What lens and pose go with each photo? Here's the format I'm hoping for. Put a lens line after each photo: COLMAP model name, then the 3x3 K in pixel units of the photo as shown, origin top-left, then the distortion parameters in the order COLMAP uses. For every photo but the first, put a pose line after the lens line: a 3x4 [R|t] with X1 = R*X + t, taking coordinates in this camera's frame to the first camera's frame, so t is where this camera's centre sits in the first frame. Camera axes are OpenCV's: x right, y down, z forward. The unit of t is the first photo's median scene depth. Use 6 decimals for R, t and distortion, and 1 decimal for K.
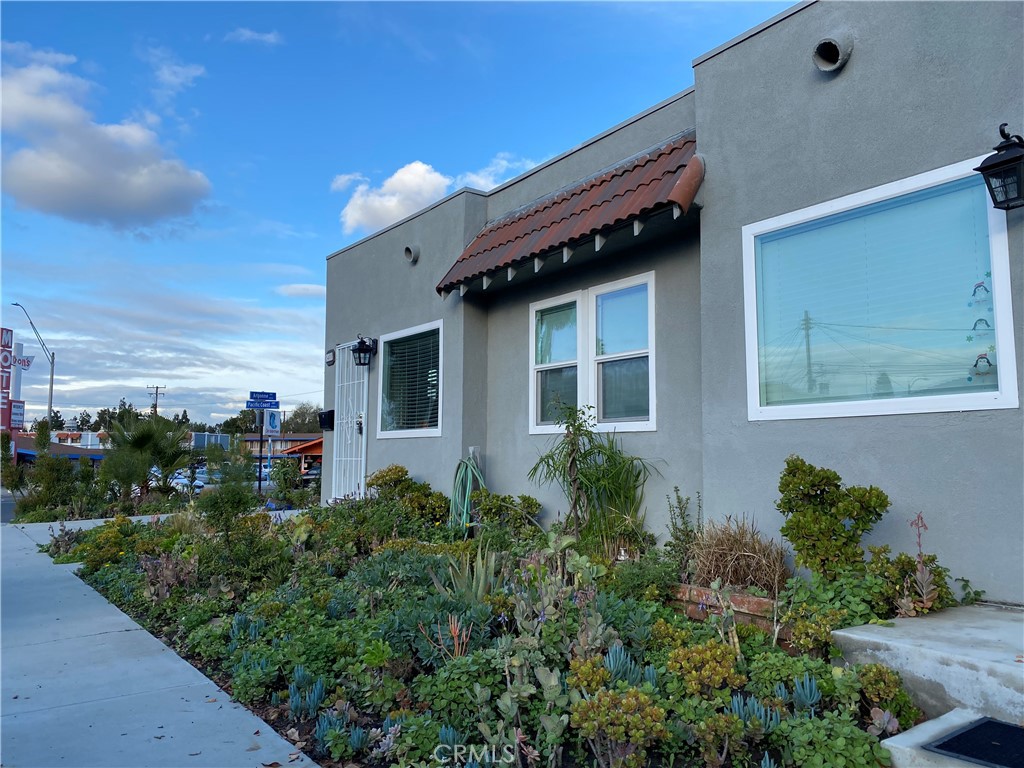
lens RADIAL K [[782.1, 0, 509.5], [0, 782.1, 389.0], [0, 0, 1]] dist [0.036156, -0.005542]
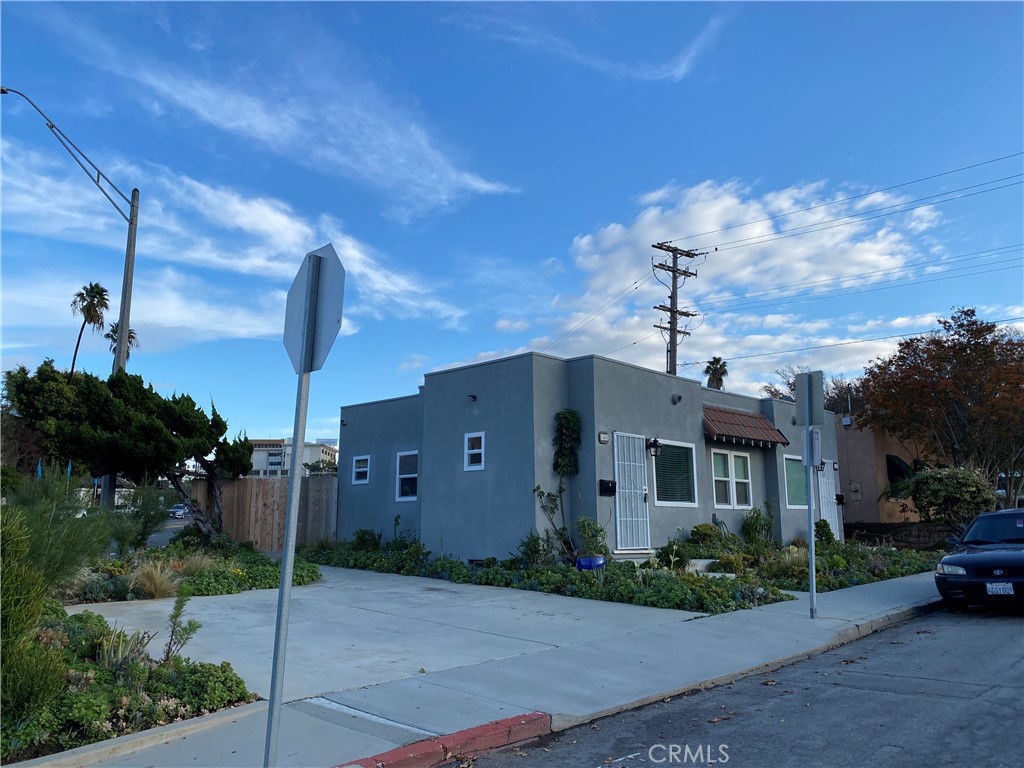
lens RADIAL K [[769.1, 0, 494.6], [0, 769.1, 383.7], [0, 0, 1]] dist [0.109012, -0.189845]
pose [[-0.155508, 0.165608, 0.973854, -1.836873], [-0.095588, 0.978698, -0.181695, 0.151625], [-0.983199, -0.121343, -0.136365, 1.739992]]
